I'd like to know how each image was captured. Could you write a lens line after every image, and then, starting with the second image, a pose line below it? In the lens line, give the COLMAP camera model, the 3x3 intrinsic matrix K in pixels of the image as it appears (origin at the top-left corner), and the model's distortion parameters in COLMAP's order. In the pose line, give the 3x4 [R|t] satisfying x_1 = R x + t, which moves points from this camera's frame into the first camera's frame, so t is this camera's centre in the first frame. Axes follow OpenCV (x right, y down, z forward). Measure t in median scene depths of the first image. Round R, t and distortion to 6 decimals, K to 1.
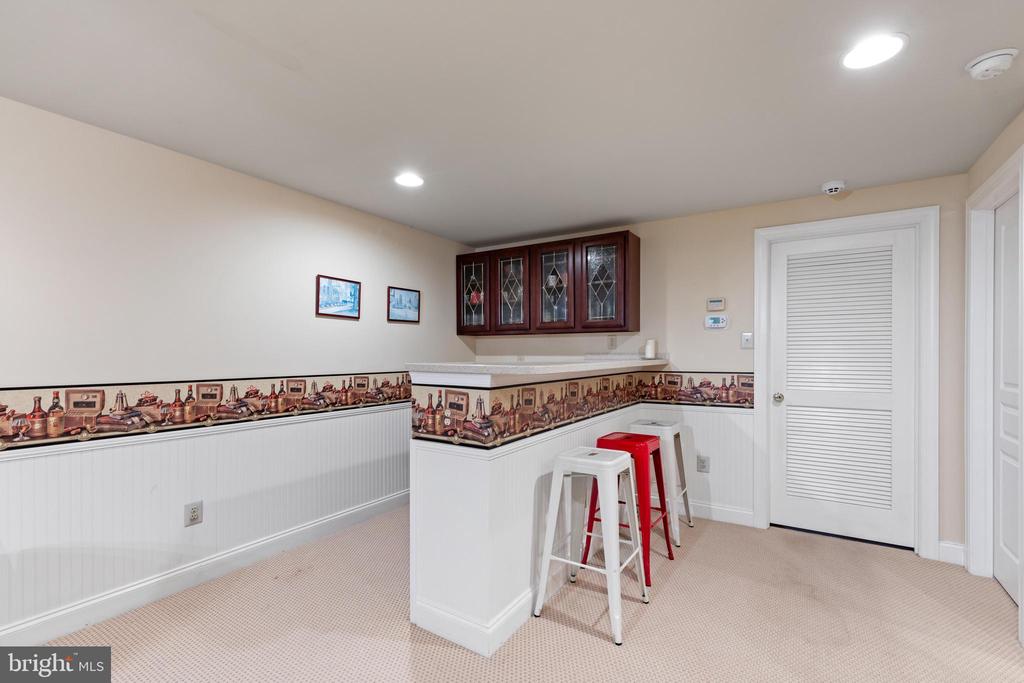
lens RADIAL K [[472.5, 0, 507.0], [0, 472.5, 360.2], [0, 0, 1]] dist [0.012486, 0.001444]
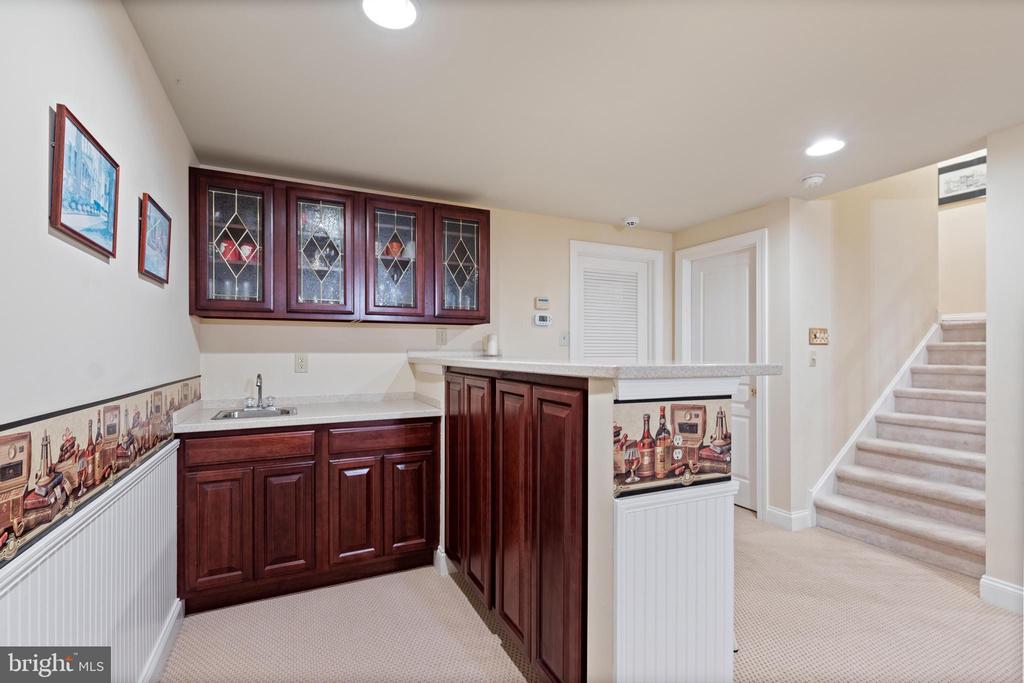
lens RADIAL K [[472.5, 0, 515.4], [0, 472.5, 344.7], [0, 0, 1]] dist [0.012486, 0.001444]
pose [[0.509268, 0.012937, 0.860511, -0.759608], [0.010430, 0.999721, -0.021202, -0.007376], [-0.860545, 0.019772, 0.508991, 0.819010]]
